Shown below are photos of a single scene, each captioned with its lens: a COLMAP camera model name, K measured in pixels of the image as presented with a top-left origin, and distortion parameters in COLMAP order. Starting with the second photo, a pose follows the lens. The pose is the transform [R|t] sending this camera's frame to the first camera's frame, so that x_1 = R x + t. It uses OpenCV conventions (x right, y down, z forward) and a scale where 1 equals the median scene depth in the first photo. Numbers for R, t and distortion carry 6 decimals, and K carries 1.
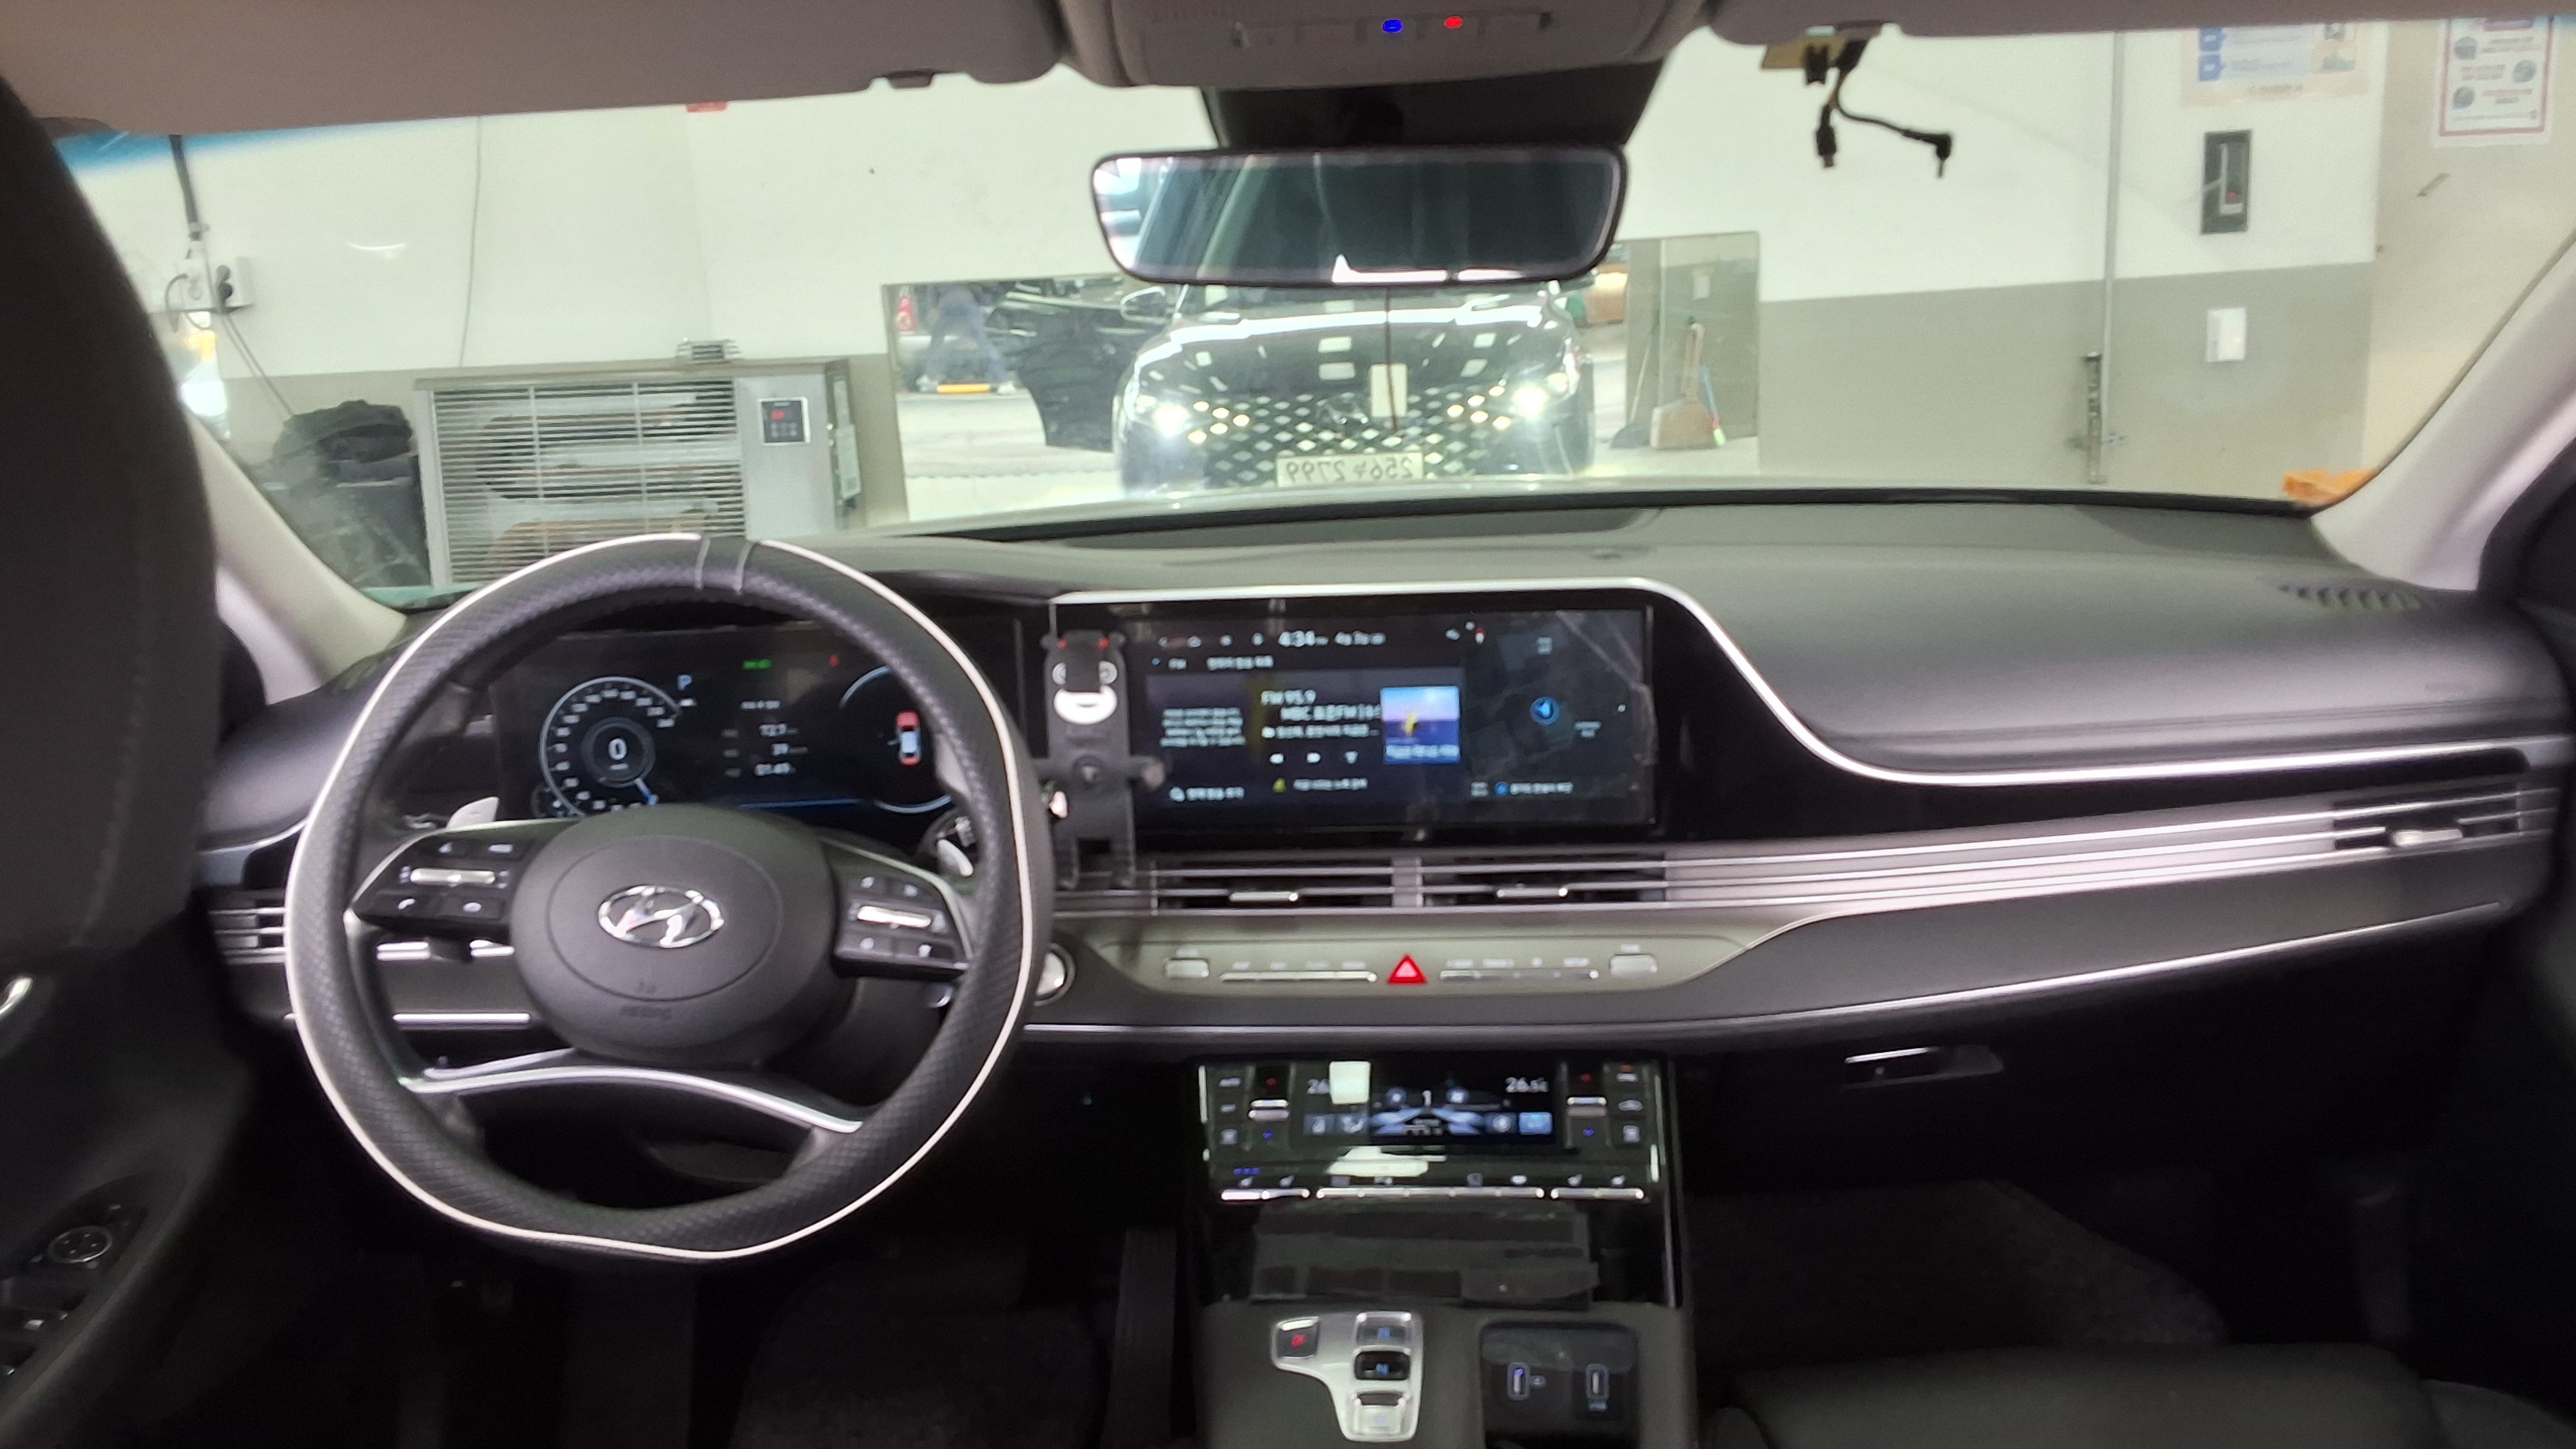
lens RADIAL K [[2090.5, 0, 1301.0], [0, 2090.5, 715.5], [0, 0, 1]] dist [0.063120, -0.065655]
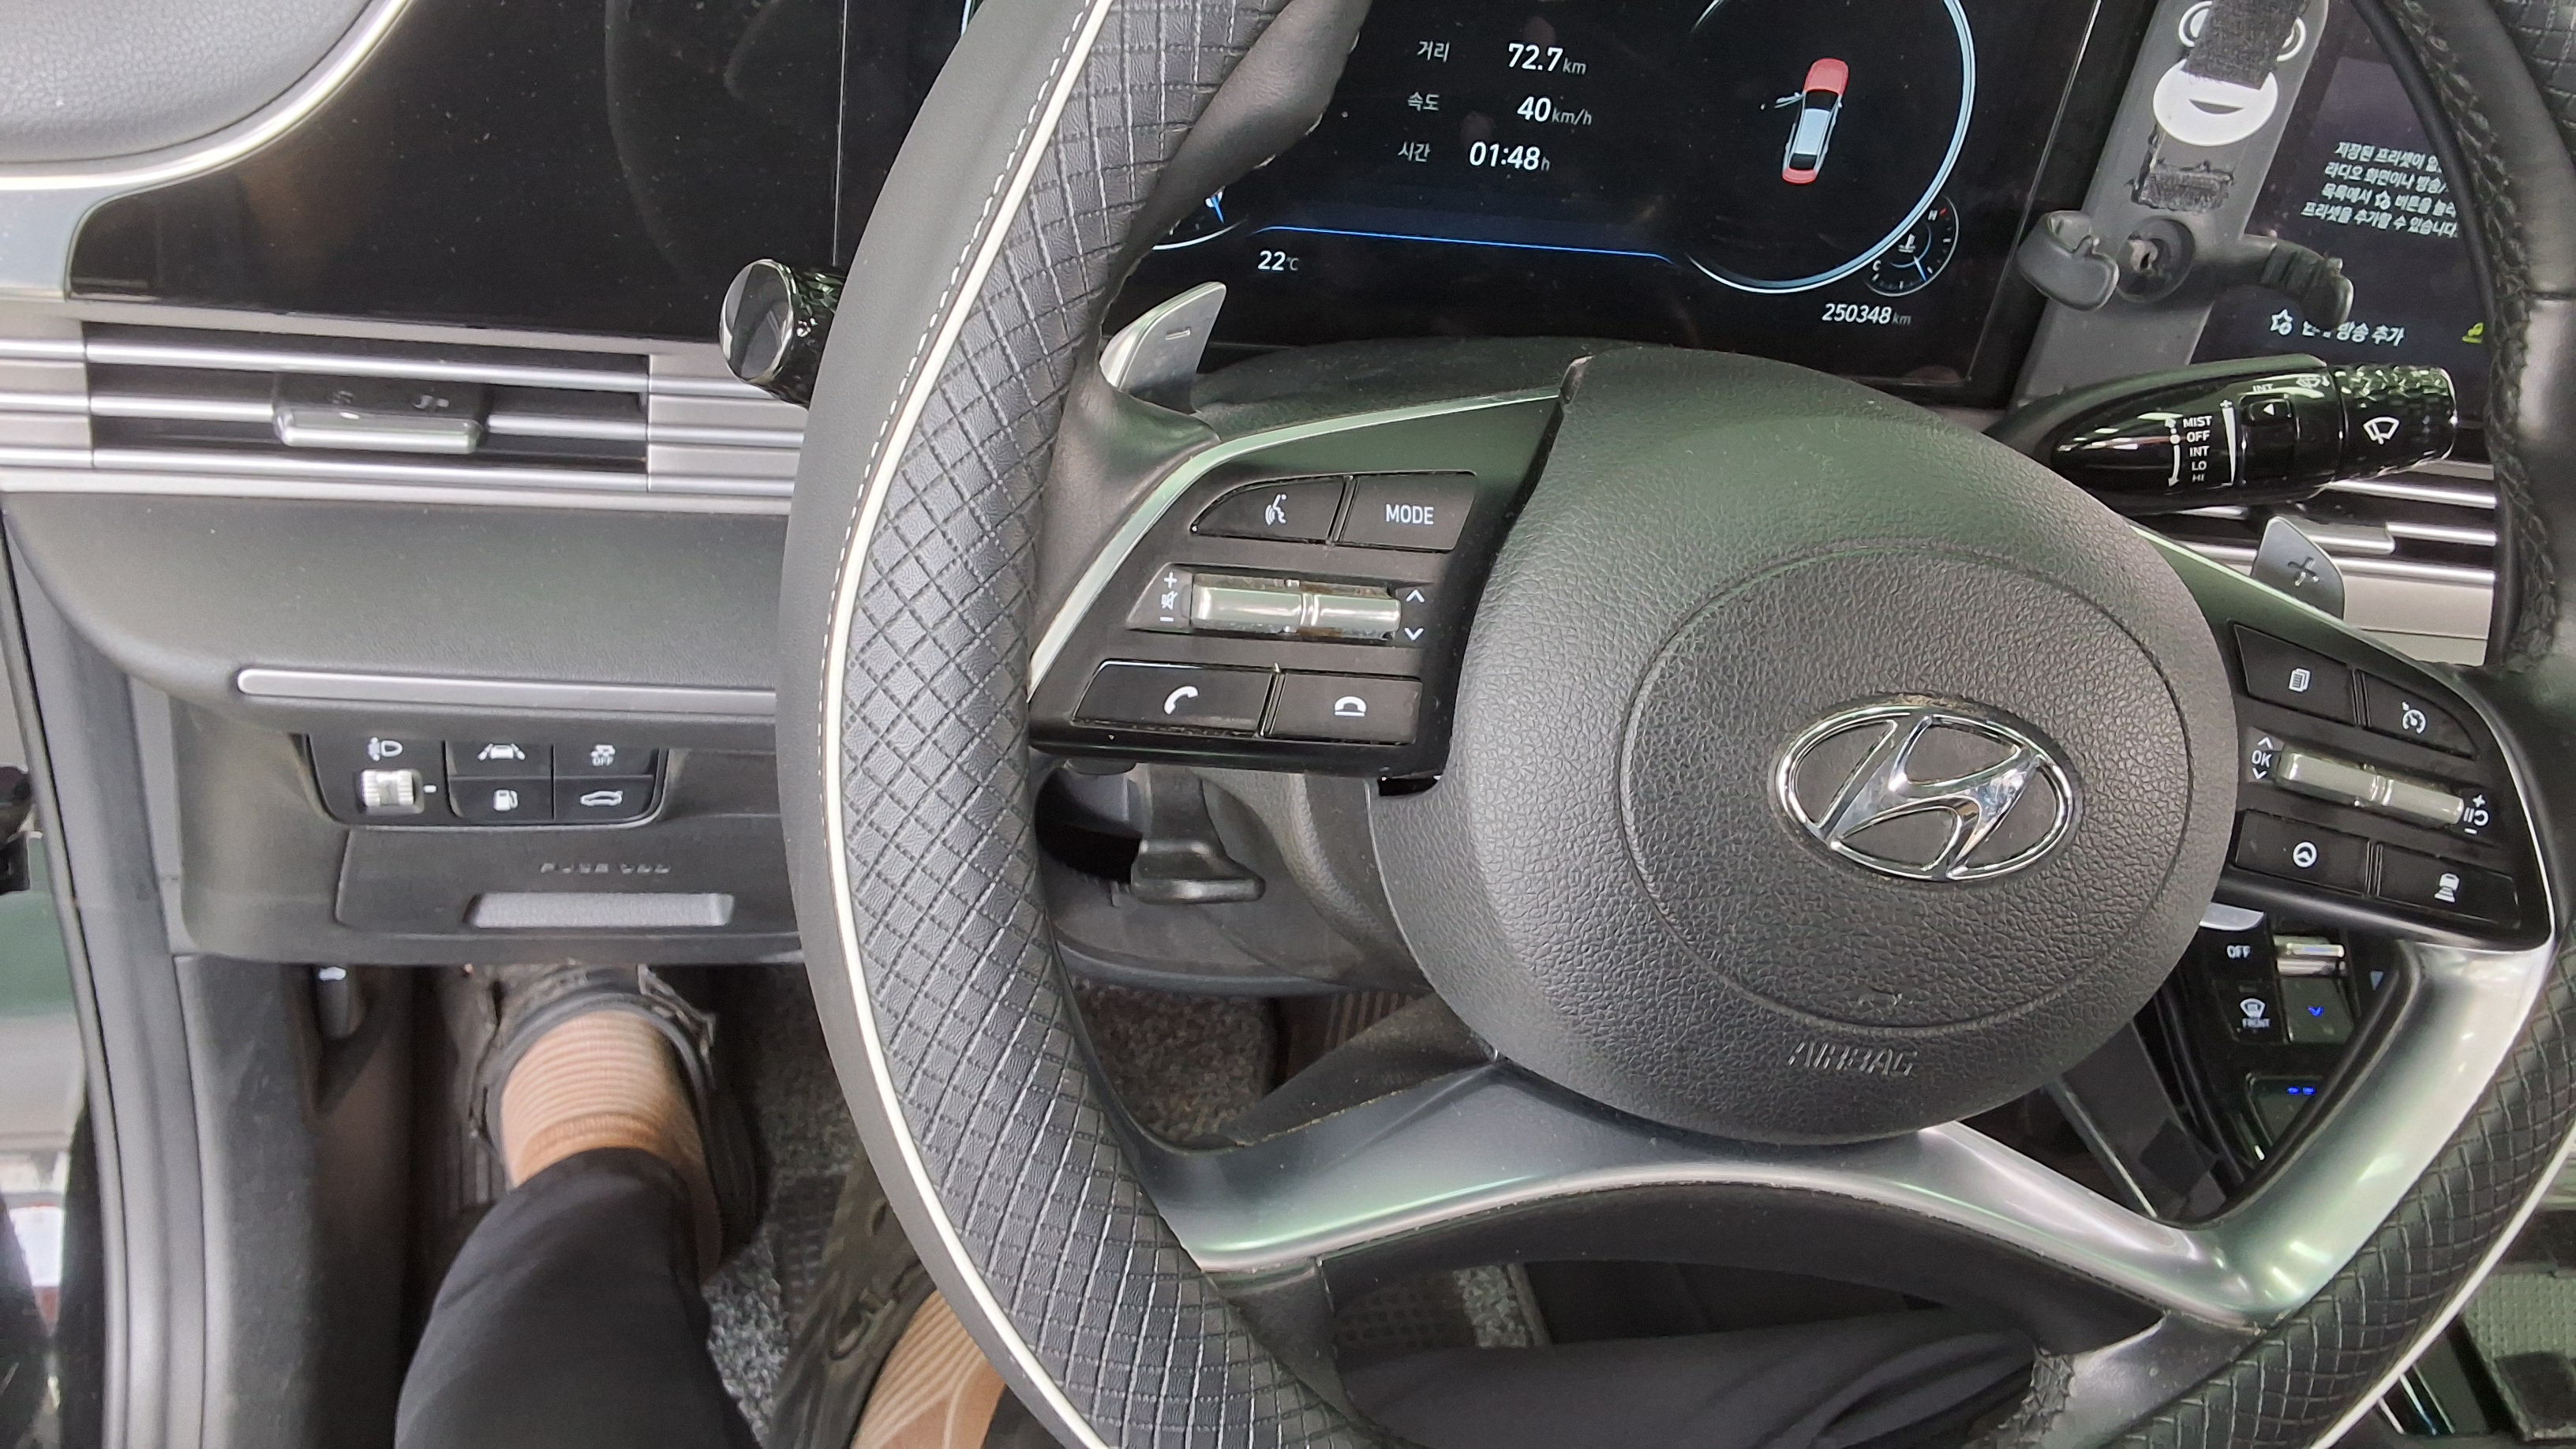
lens RADIAL K [[2090.5, 0, 1273.3], [0, 2090.5, 746.6], [0, 0, 1]] dist [0.063120, -0.065655]
pose [[0.945453, 0.044497, 0.322704, -0.423090], [-0.171014, 0.910938, 0.375427, -0.015492], [-0.277258, -0.410136, 0.868859, 0.614789]]
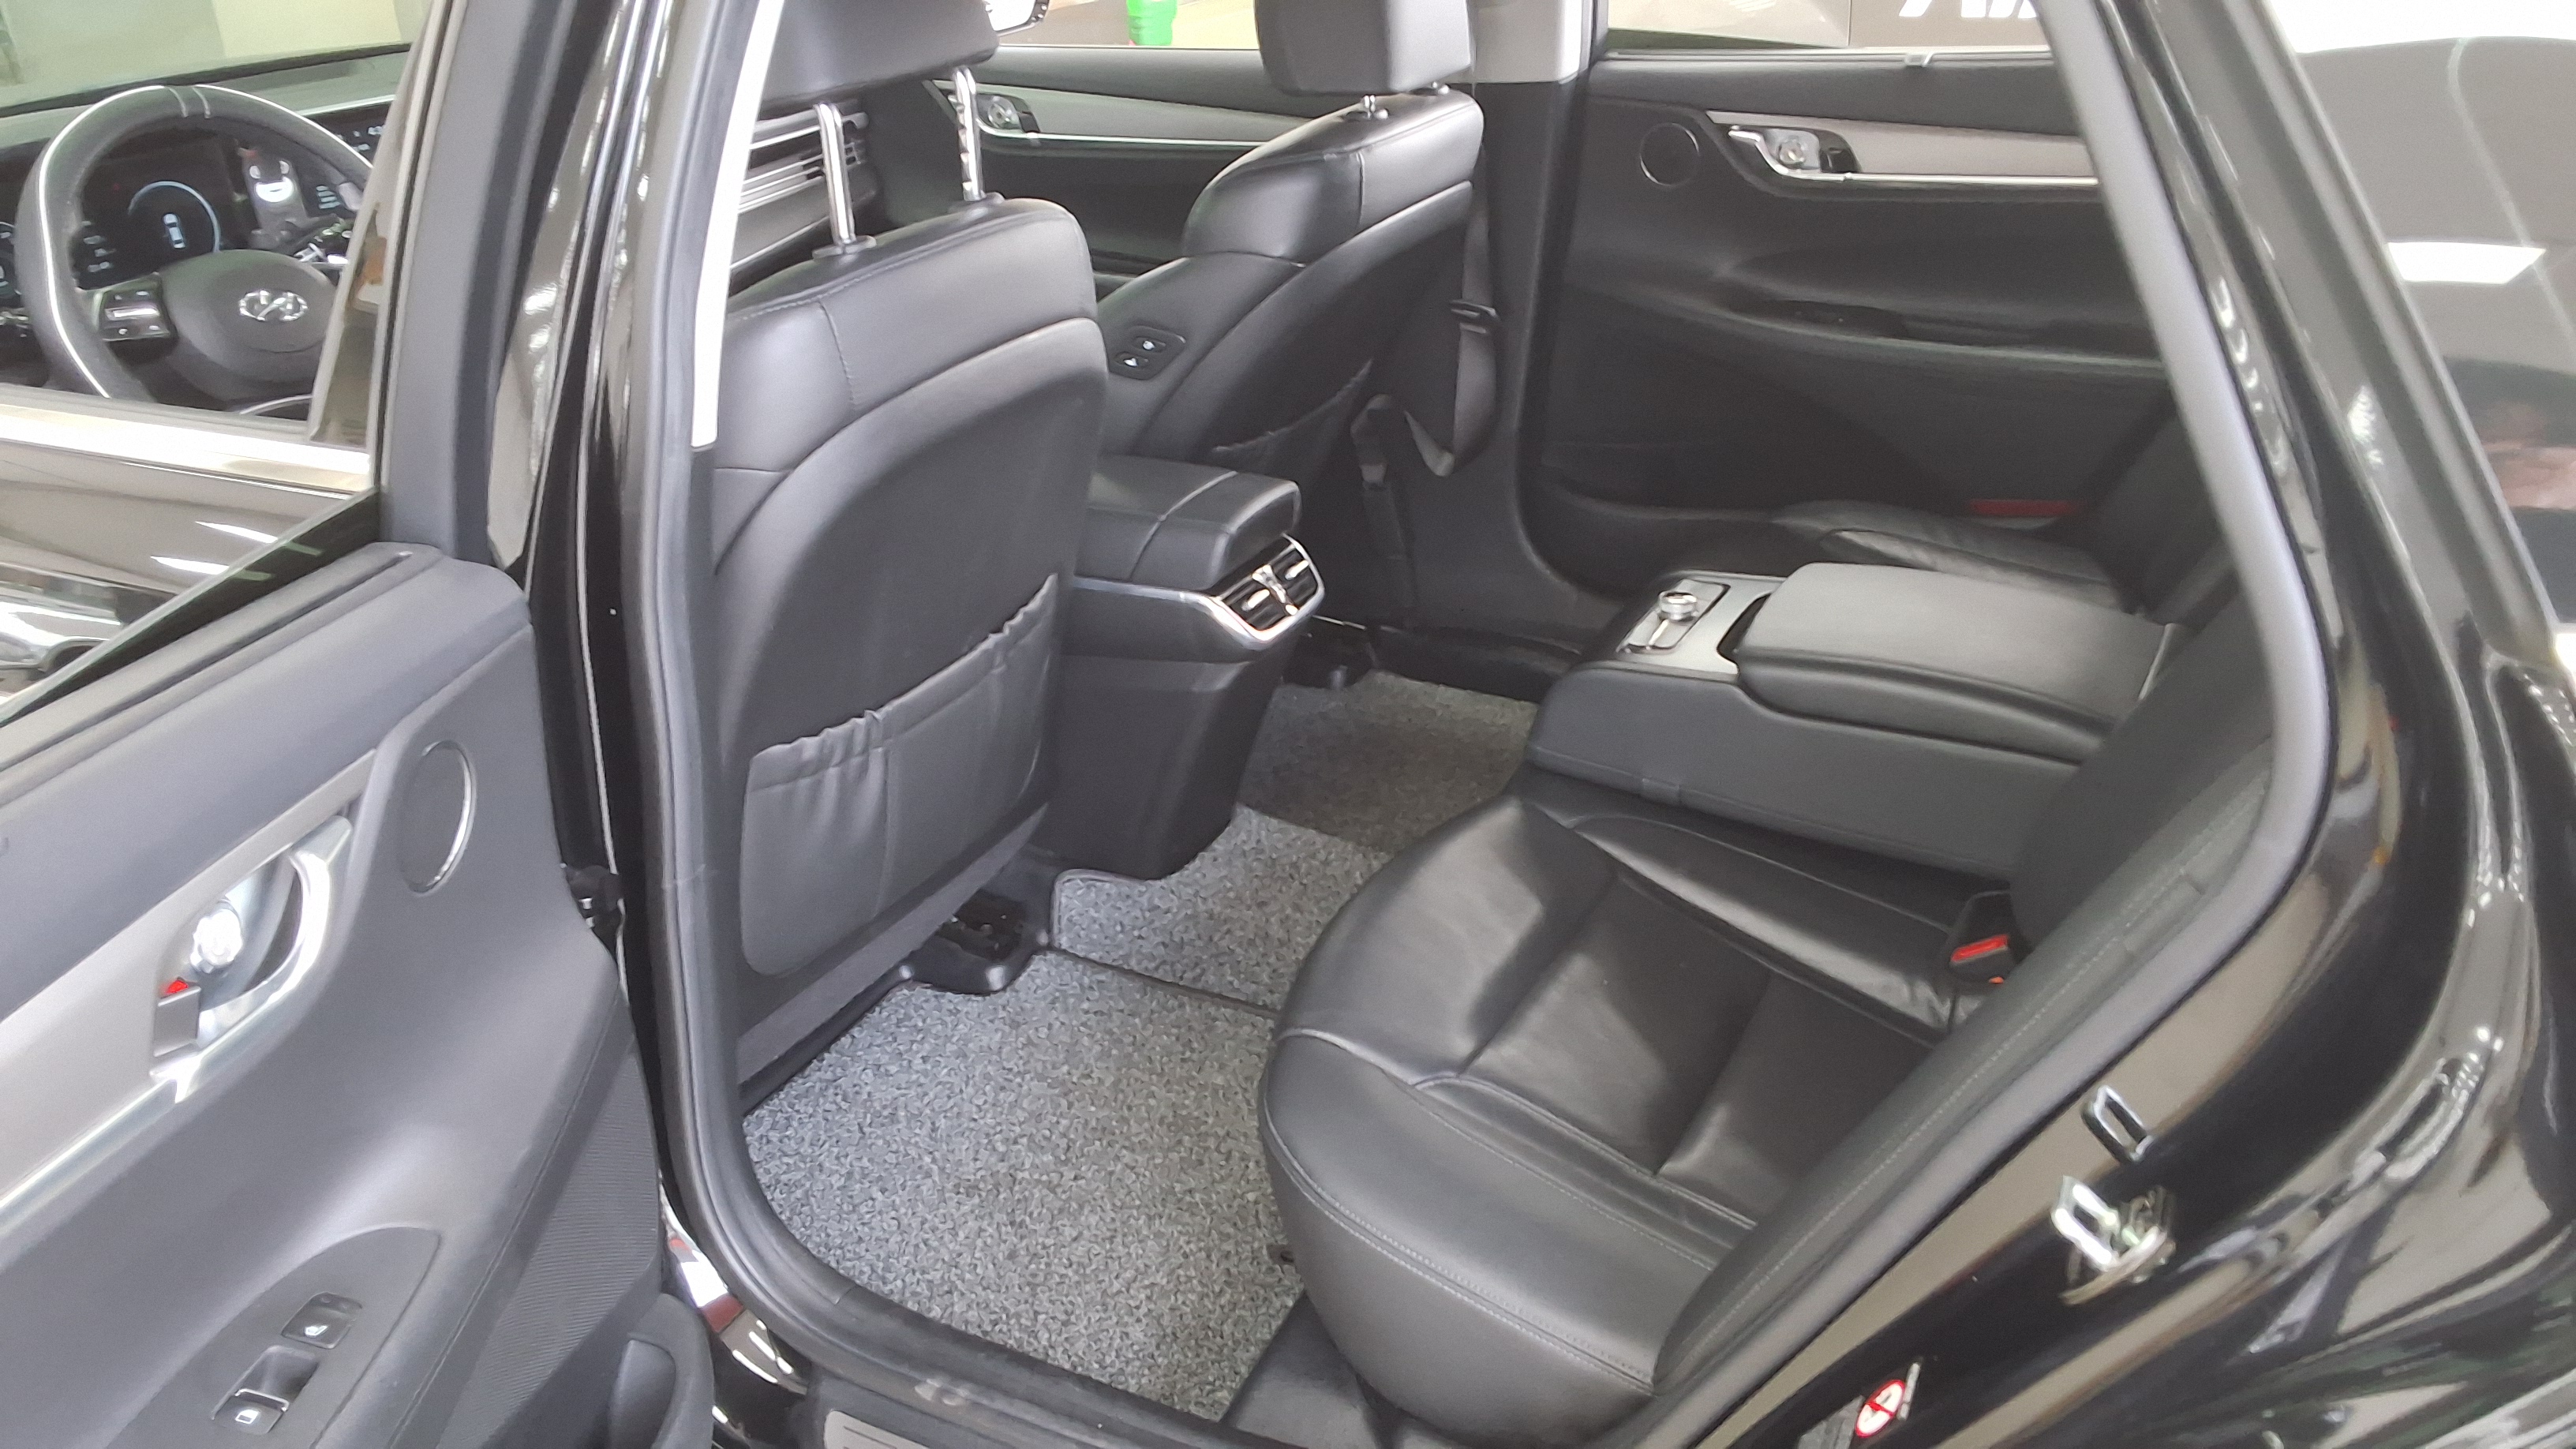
lens RADIAL K [[2090.5, 0, 1282.3], [0, 2090.5, 734.5], [0, 0, 1]] dist [0.063120, -0.065655]
pose [[0.489210, -0.352924, 0.797570, -1.165129], [0.214100, 0.935085, 0.282450, 0.091422], [-0.845479, 0.032582, 0.533014, -0.504416]]
